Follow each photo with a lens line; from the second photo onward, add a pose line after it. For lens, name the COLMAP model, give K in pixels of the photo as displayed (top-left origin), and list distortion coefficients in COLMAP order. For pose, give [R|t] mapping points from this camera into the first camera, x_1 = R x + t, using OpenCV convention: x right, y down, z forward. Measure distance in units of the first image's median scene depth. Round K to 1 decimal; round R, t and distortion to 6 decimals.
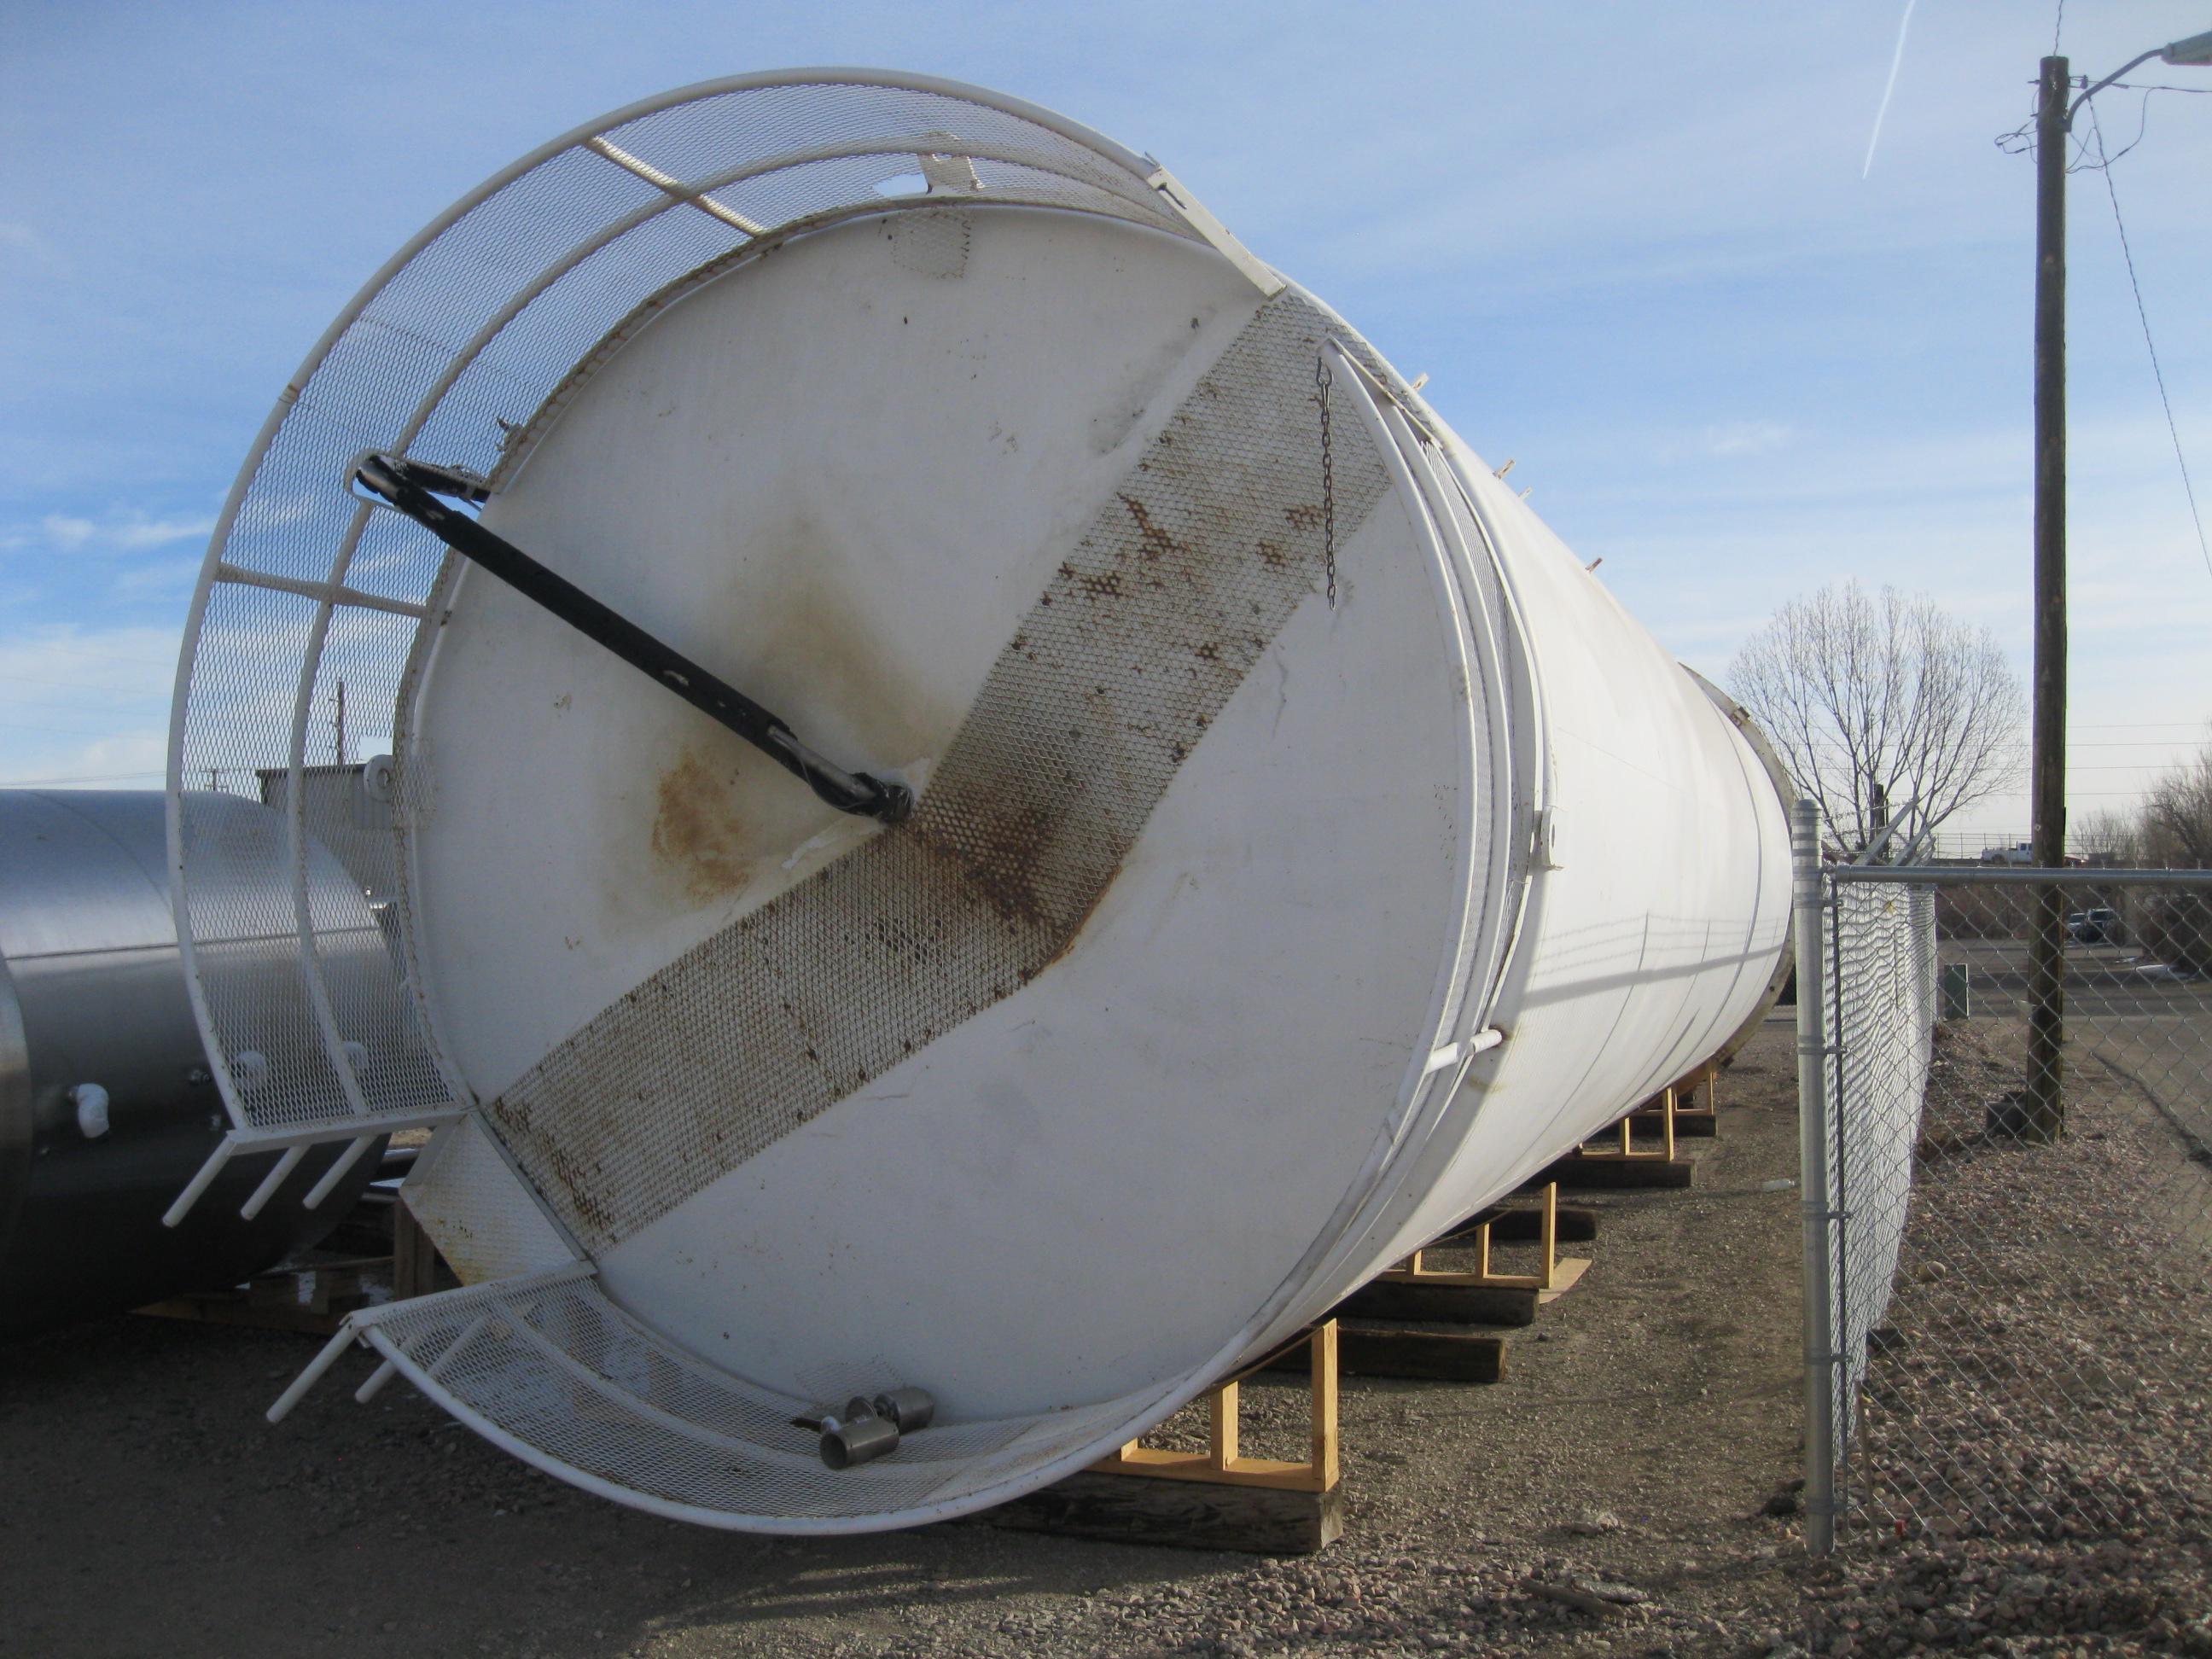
lens RADIAL K [[2176.6, 0, 1100.6], [0, 2176.6, 823.9], [0, 0, 1]] dist [-0.077313, 0.000000]
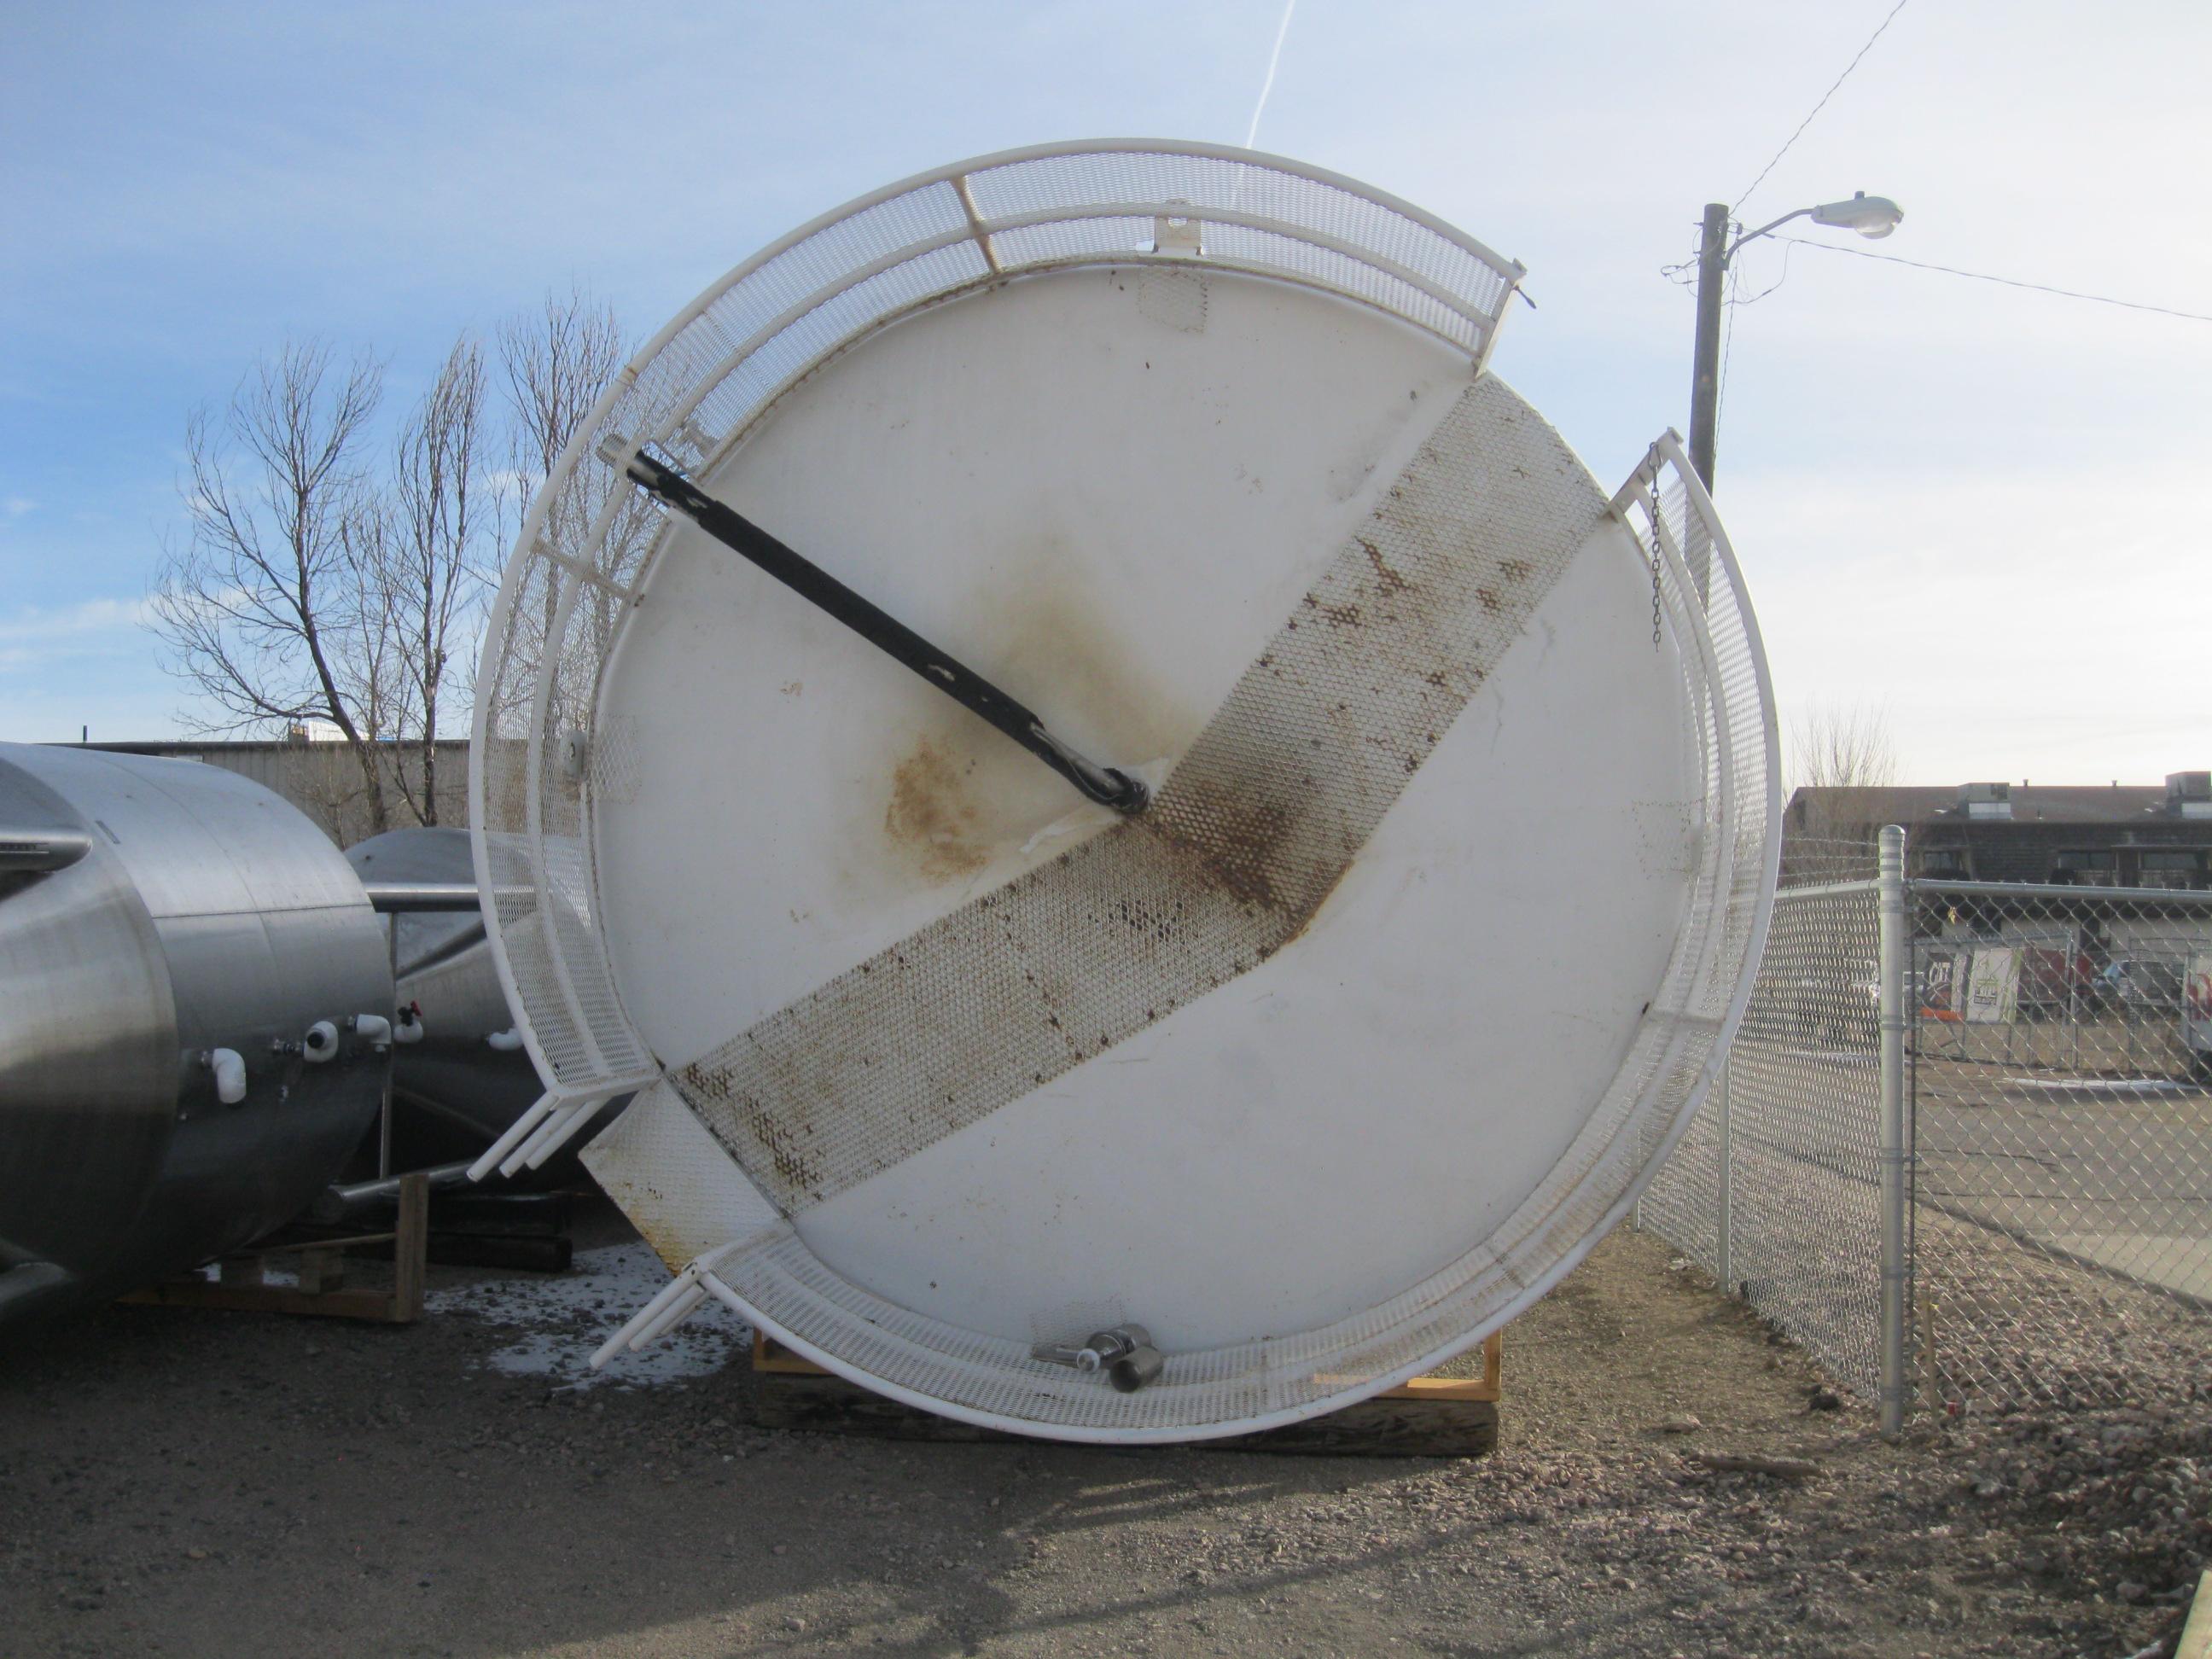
lens RADIAL K [[2176.6, 0, 1082.9], [0, 2176.6, 825.4], [0, 0, 1]] dist [-0.077313, 0.000000]
pose [[0.961079, 0.041333, 0.273164, -0.417193], [-0.037232, 0.999103, -0.020181, 0.027946], [-0.273753, 0.009225, 0.961756, -0.062303]]
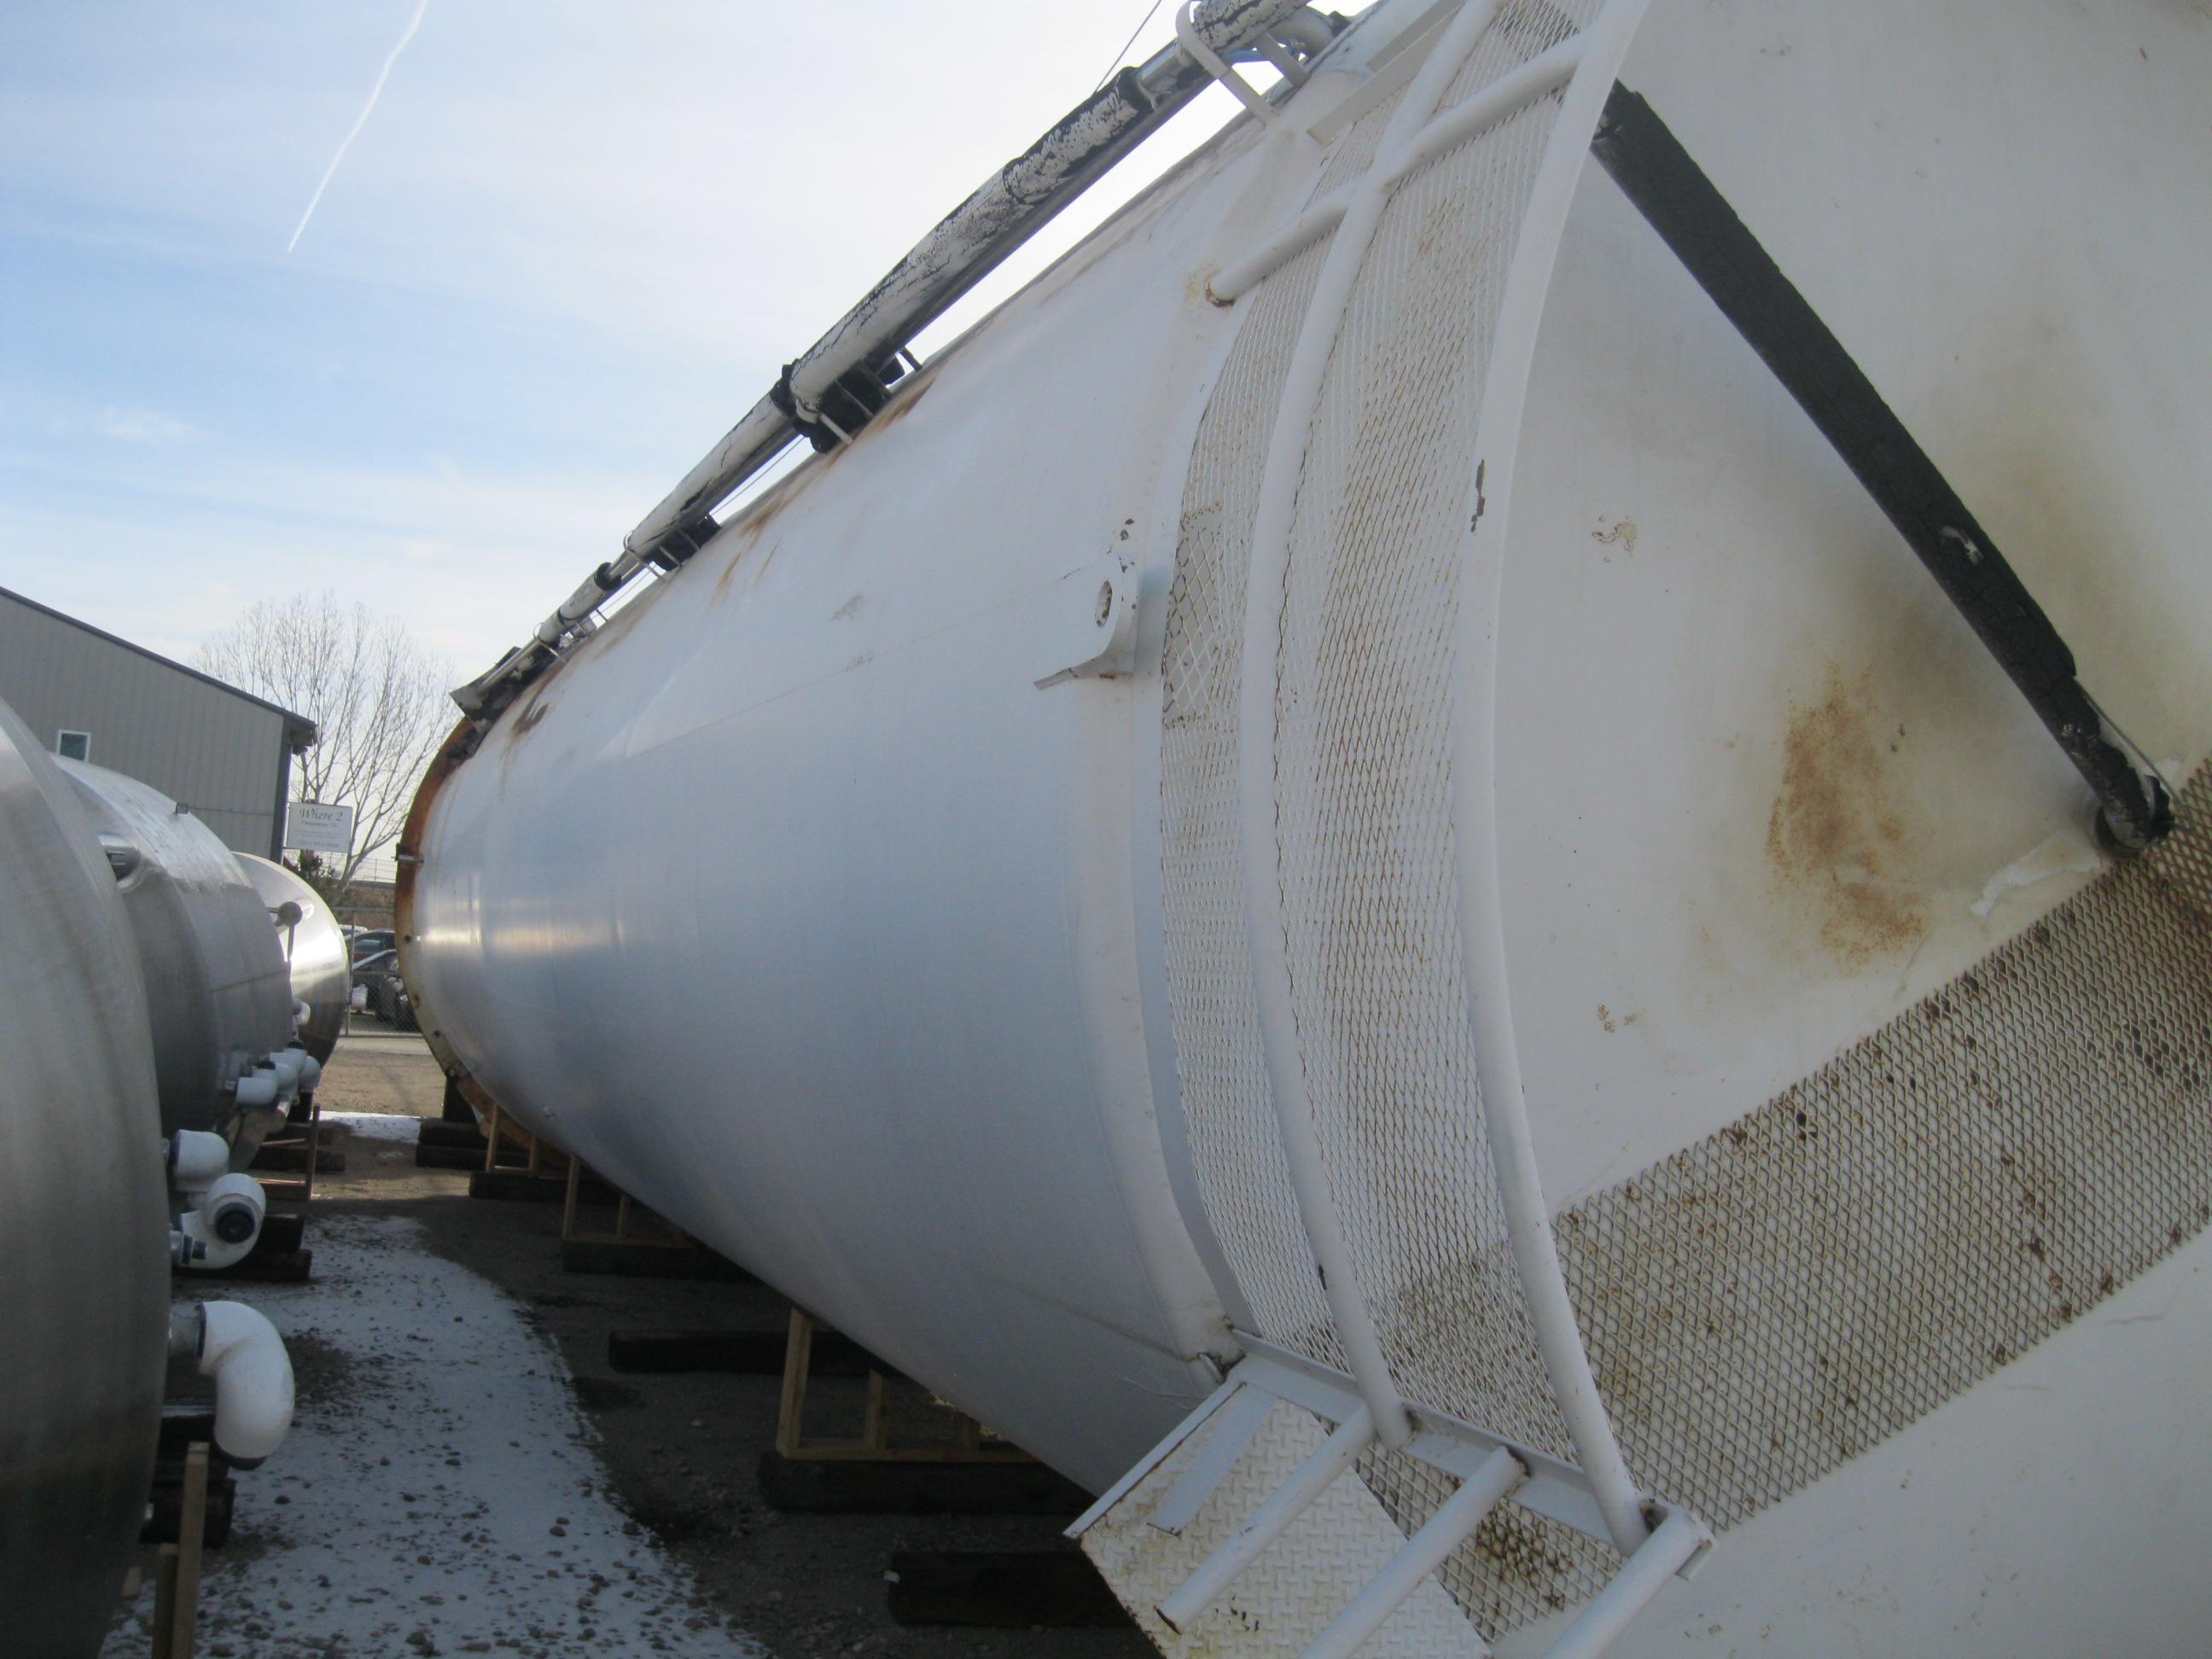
lens RADIAL K [[2176.6, 0, 1106.8], [0, 2176.6, 832.0], [0, 0, 1]] dist [-0.077313, 0.000000]
pose [[0.746805, 0.114455, 0.655121, -0.684363], [-0.112052, 0.992651, -0.045691, 0.050098], [-0.655536, -0.039285, 0.754141, 0.729828]]
